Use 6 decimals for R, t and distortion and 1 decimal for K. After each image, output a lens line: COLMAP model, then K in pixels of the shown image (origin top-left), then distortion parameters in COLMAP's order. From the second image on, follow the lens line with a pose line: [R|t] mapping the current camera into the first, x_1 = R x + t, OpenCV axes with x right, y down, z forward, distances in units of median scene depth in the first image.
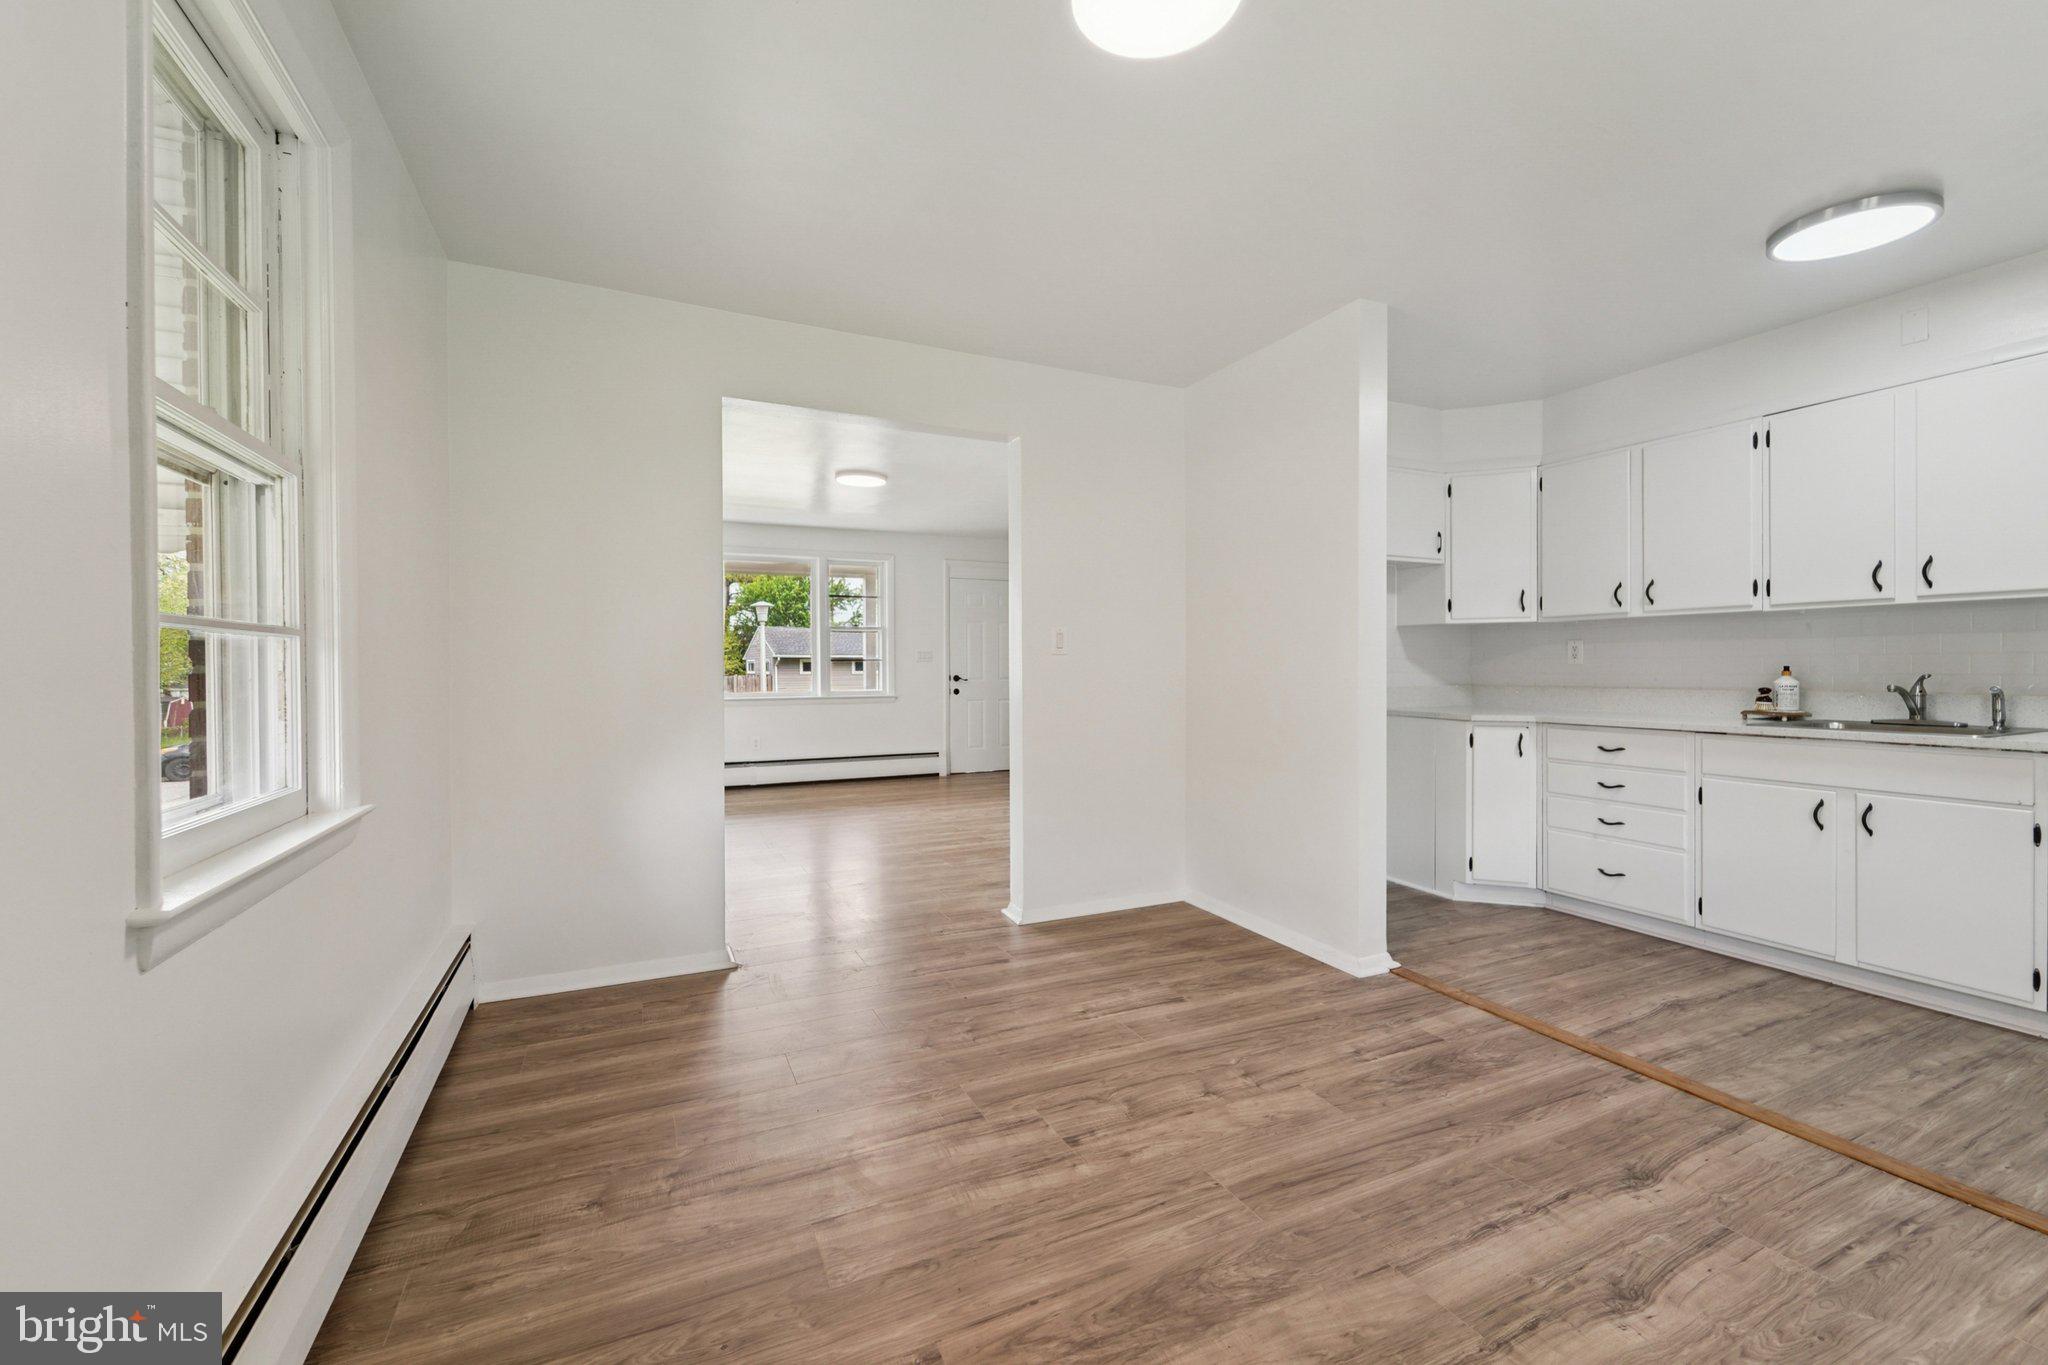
lens RADIAL K [[837.7, 0, 1022.8], [0, 837.7, 677.6], [0, 0, 1]] dist [-0.013027, 0.000486]
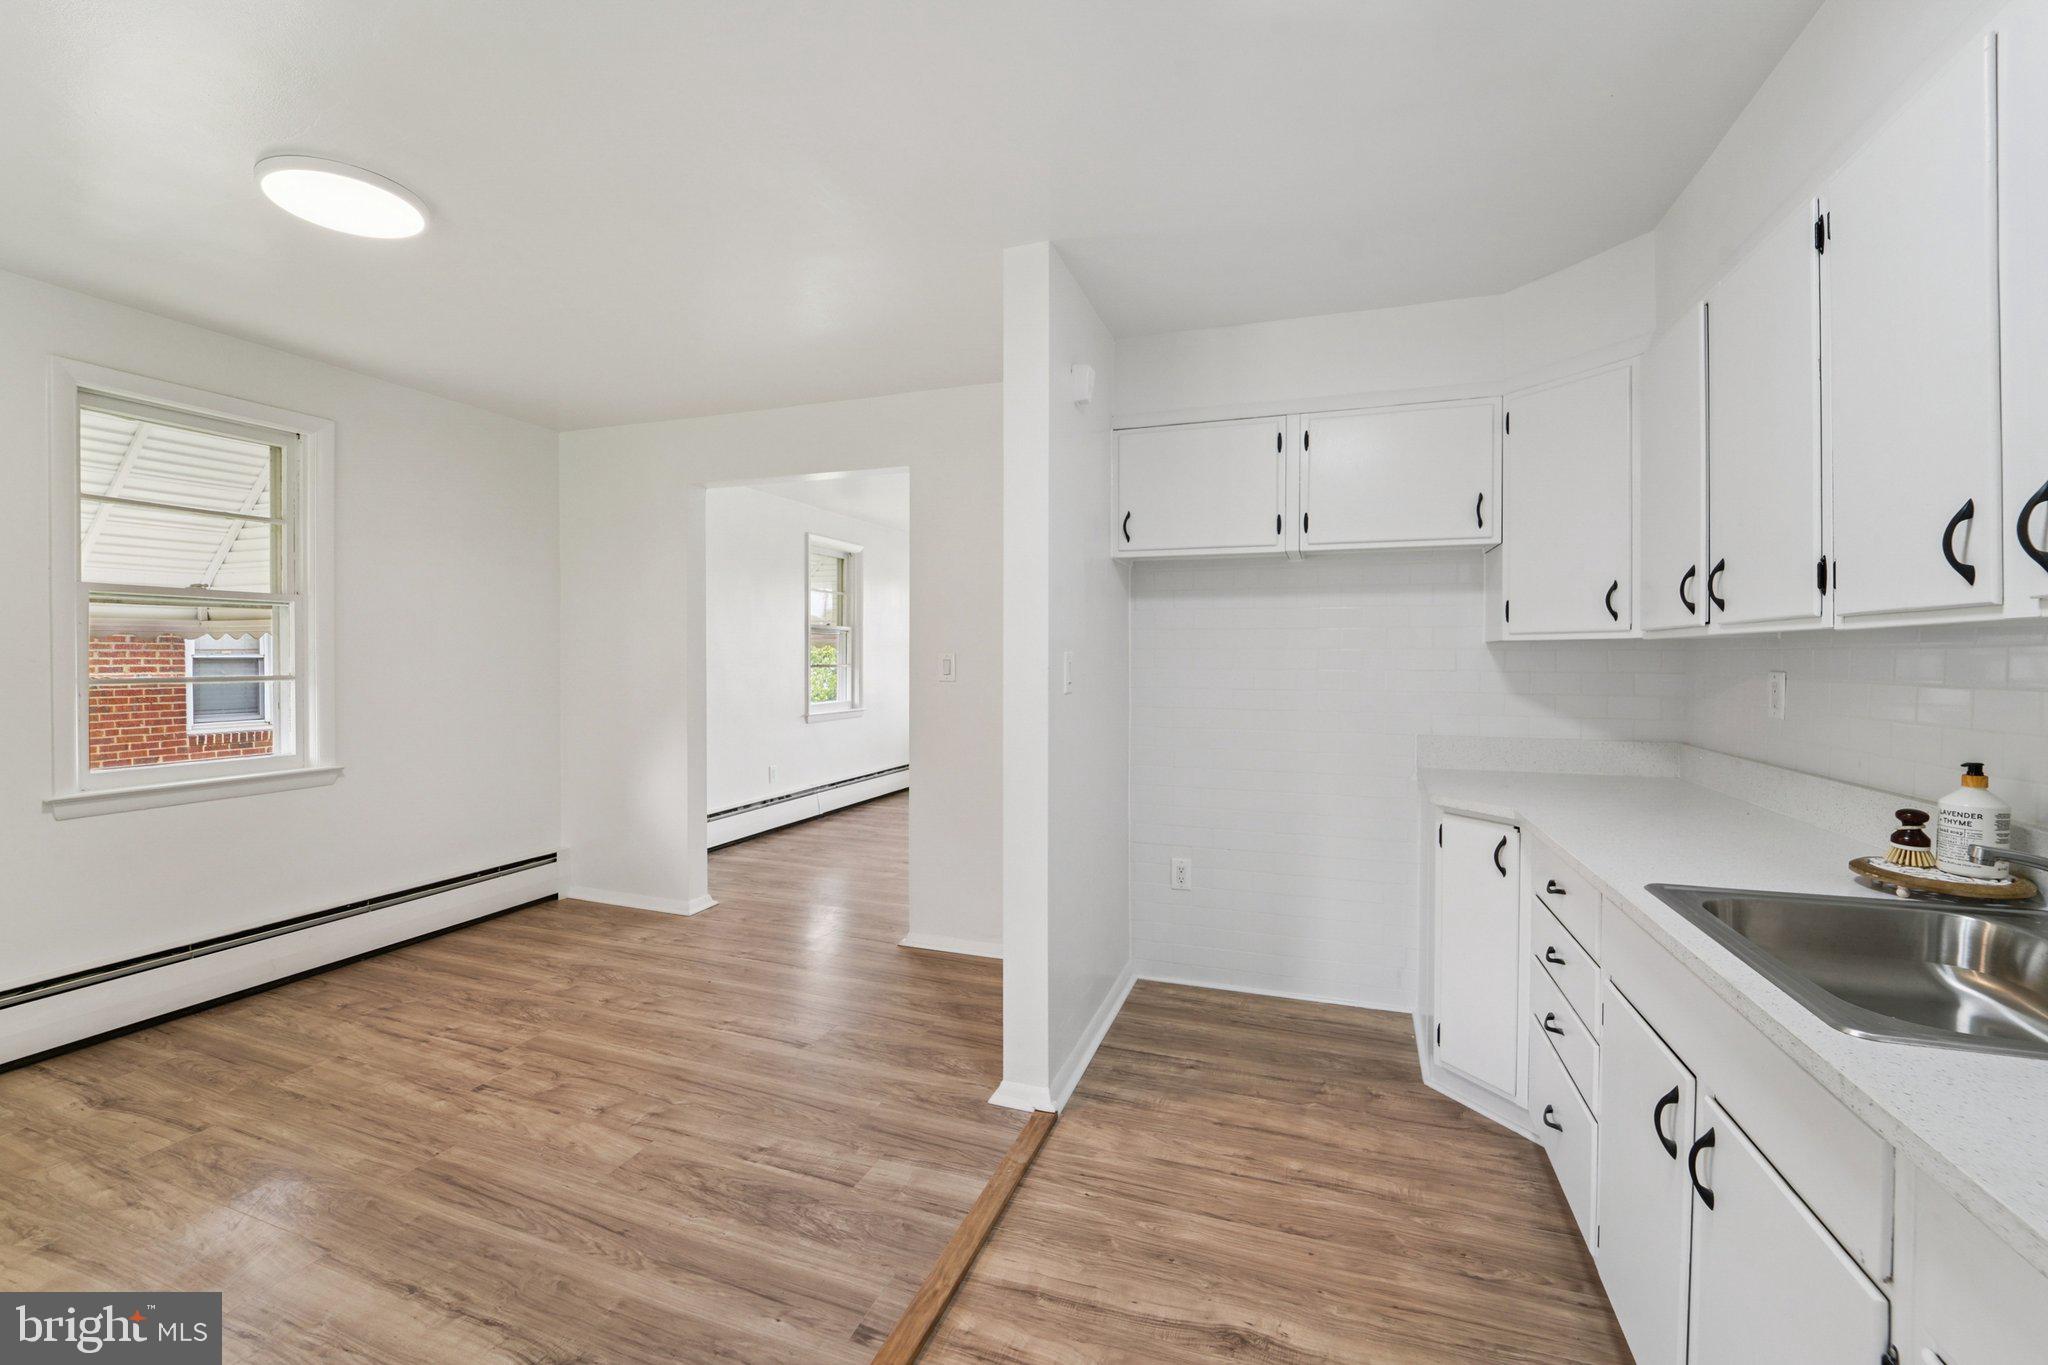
lens RADIAL K [[837.7, 0, 976.1], [0, 837.7, 663.8], [0, 0, 1]] dist [-0.013027, 0.000486]
pose [[0.702809, 0.009823, -0.711311, 1.111401], [-0.012147, 0.999925, 0.001806, -0.072919], [0.711275, 0.007371, 0.702875, 0.487609]]
